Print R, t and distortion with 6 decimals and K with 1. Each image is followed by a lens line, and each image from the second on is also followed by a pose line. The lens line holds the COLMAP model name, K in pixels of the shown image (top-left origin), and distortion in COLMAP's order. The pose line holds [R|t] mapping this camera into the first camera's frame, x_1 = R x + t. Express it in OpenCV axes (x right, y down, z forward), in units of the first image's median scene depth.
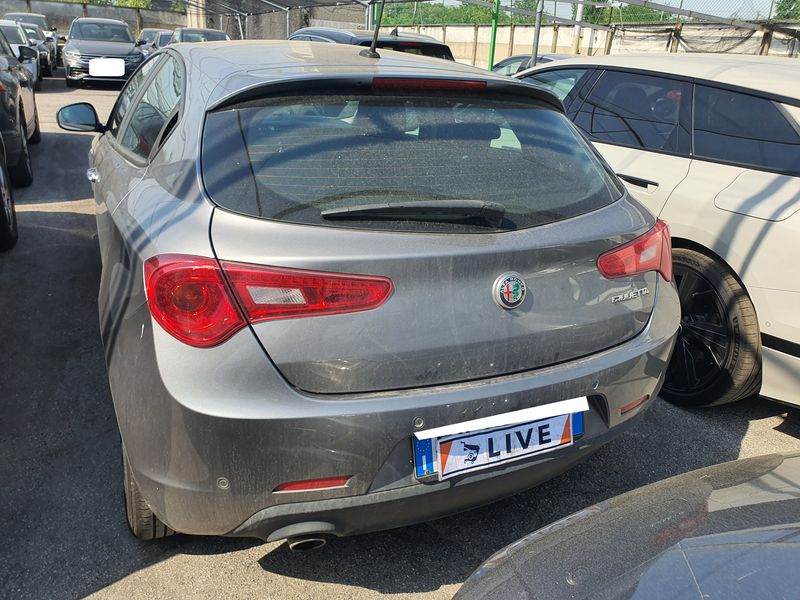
lens RADIAL K [[611.9, 0, 399.9], [0, 611.9, 295.4], [0, 0, 1]] dist [0.035220, -0.002376]
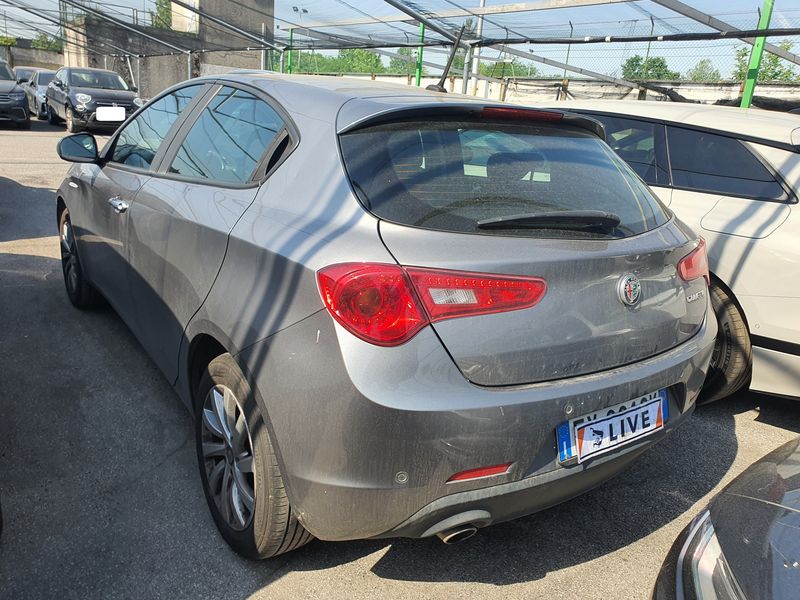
lens RADIAL K [[614.6, 0, 400.0], [0, 614.6, 300.0], [0, 0, 1]] dist [0.048685, -0.048373]
pose [[0.983440, -0.031963, 0.178394, -0.404450], [0.043312, 0.997253, -0.060086, 0.056322], [-0.175983, 0.066818, 0.982123, -0.051459]]
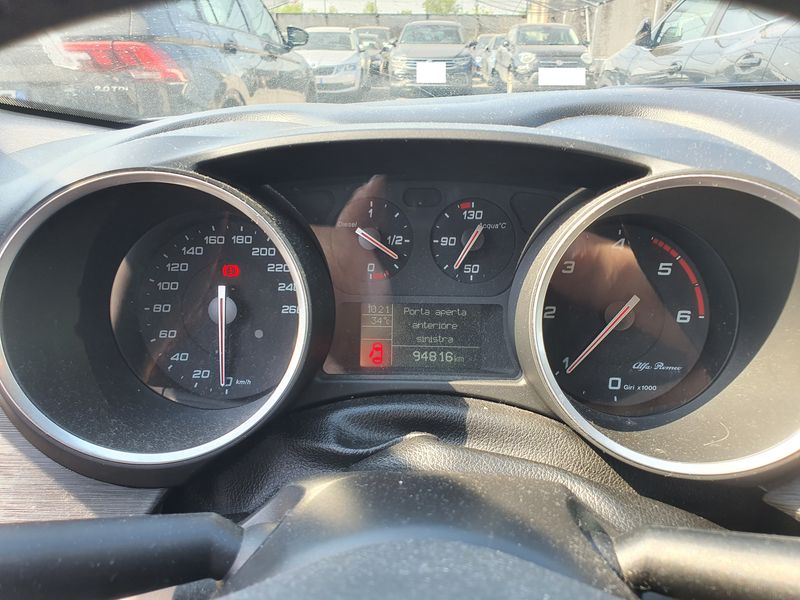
lens RADIAL K [[611.9, 0, 399.9], [0, 611.9, 295.4], [0, 0, 1]] dist [0.035220, -0.002376]
pose [[0.877951, 0.123424, -0.462567, -0.647414], [-0.130538, 0.991302, 0.016741, -0.595888], [0.460610, 0.045684, 0.886426, 2.150869]]
